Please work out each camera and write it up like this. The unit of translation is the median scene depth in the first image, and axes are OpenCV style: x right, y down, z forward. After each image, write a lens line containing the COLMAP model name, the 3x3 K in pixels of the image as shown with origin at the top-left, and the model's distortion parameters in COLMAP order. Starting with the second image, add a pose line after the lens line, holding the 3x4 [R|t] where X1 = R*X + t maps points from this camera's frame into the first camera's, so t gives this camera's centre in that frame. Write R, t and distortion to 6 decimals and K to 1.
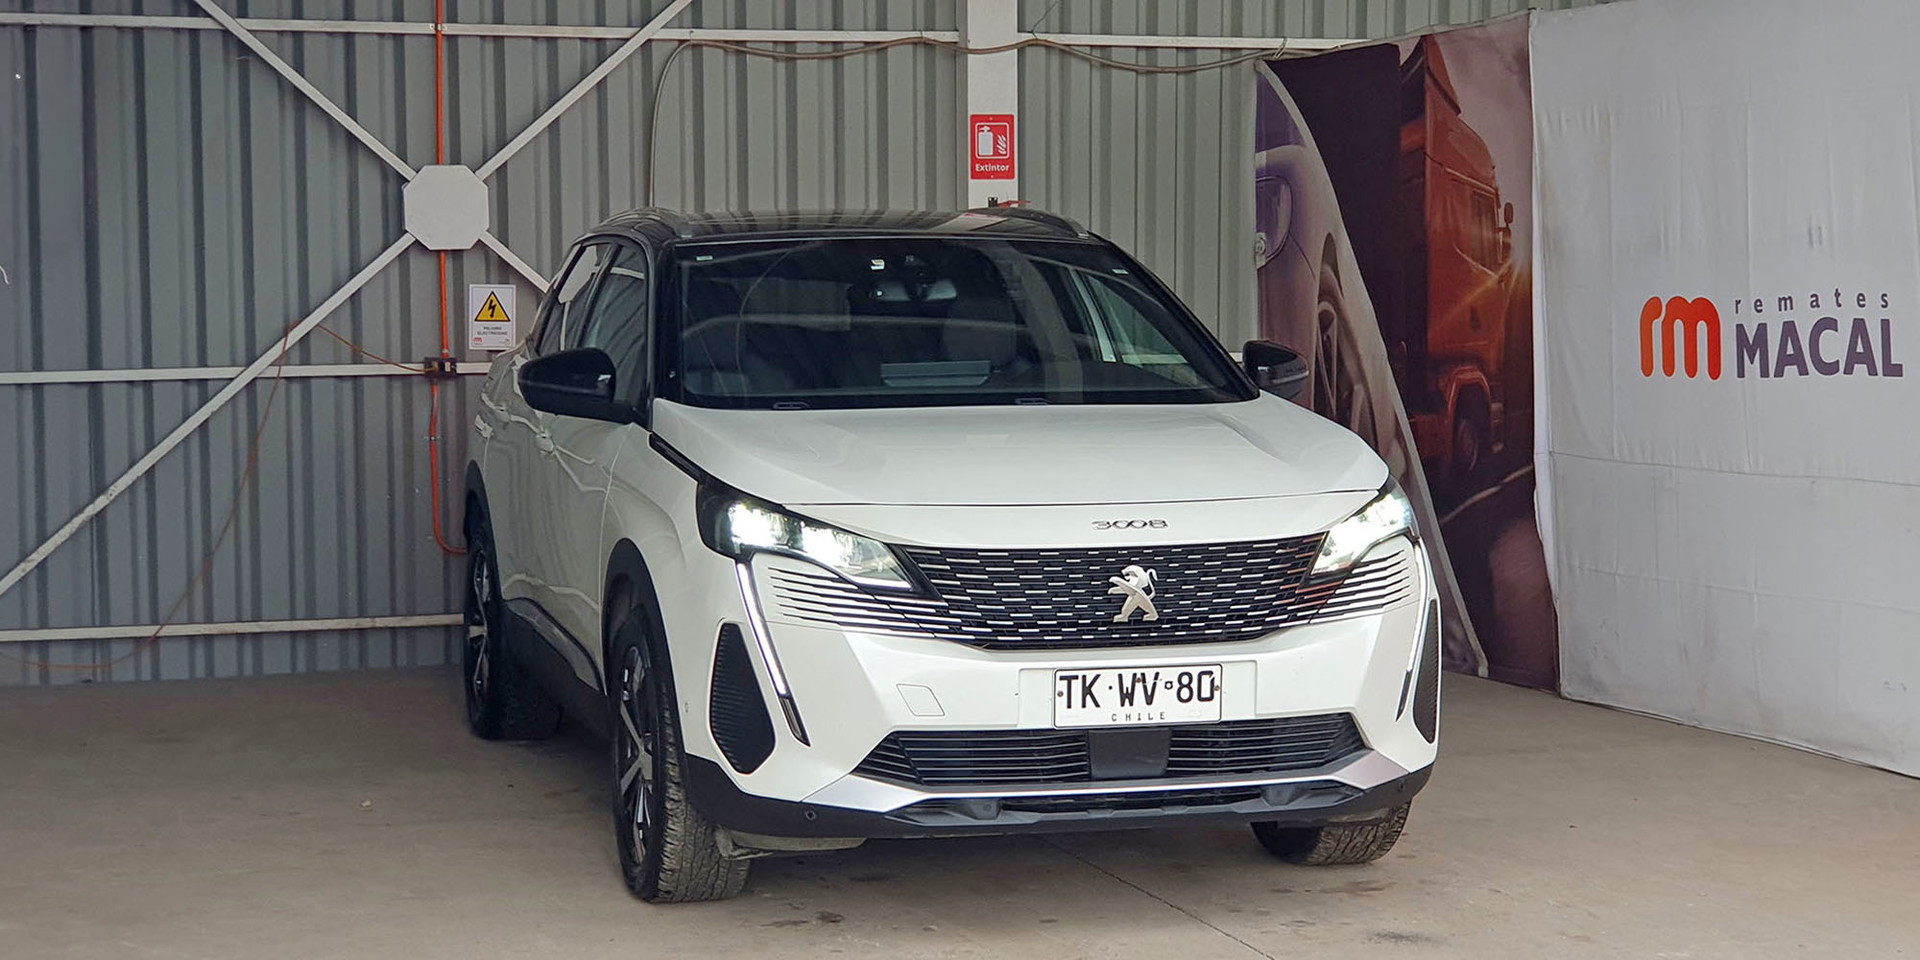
lens RADIAL K [[2988.9, 0, 960.0], [0, 2988.9, 480.0], [0, 0, 1]] dist [0.258988, -1.508289]
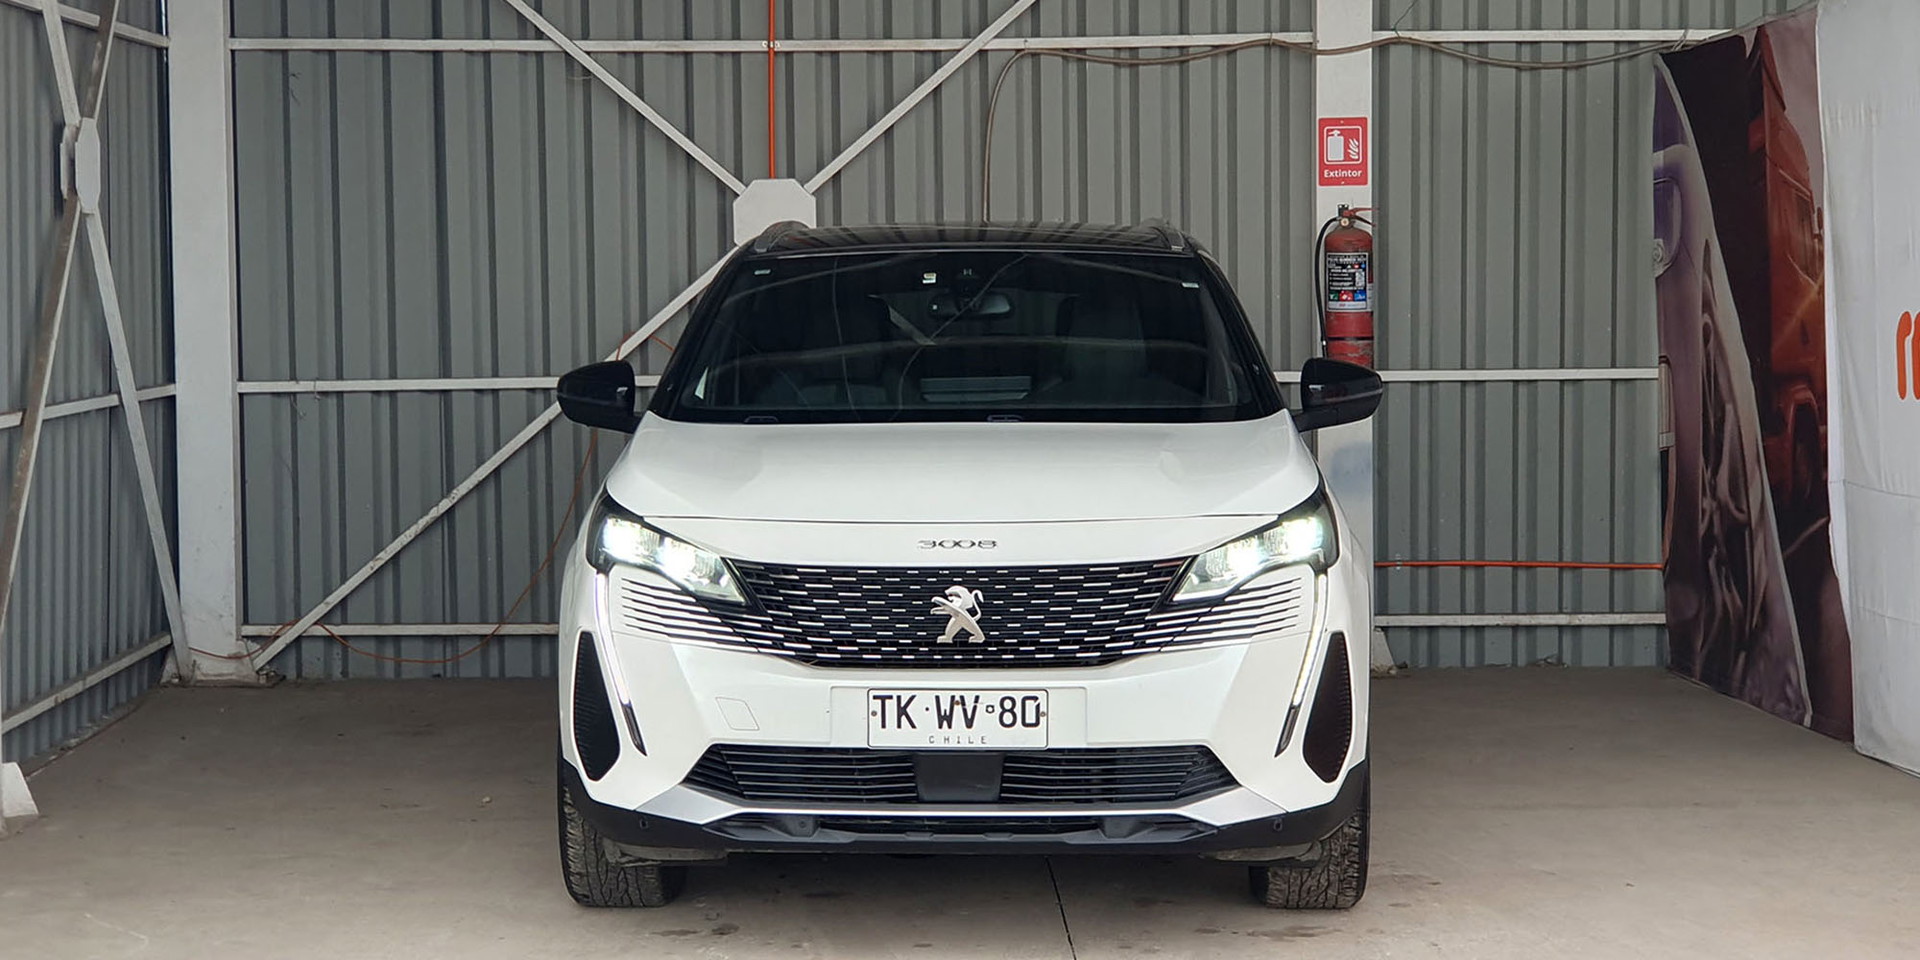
lens RADIAL K [[3132.4, 0, 953.8], [0, 3132.4, 456.3], [0, 0, 1]] dist [0.315713, -2.263922]
pose [[0.954630, 0.015221, -0.297404, 0.205087], [-0.018899, 0.999776, -0.009495, -0.002419], [0.297193, 0.014684, 0.954704, 0.007701]]
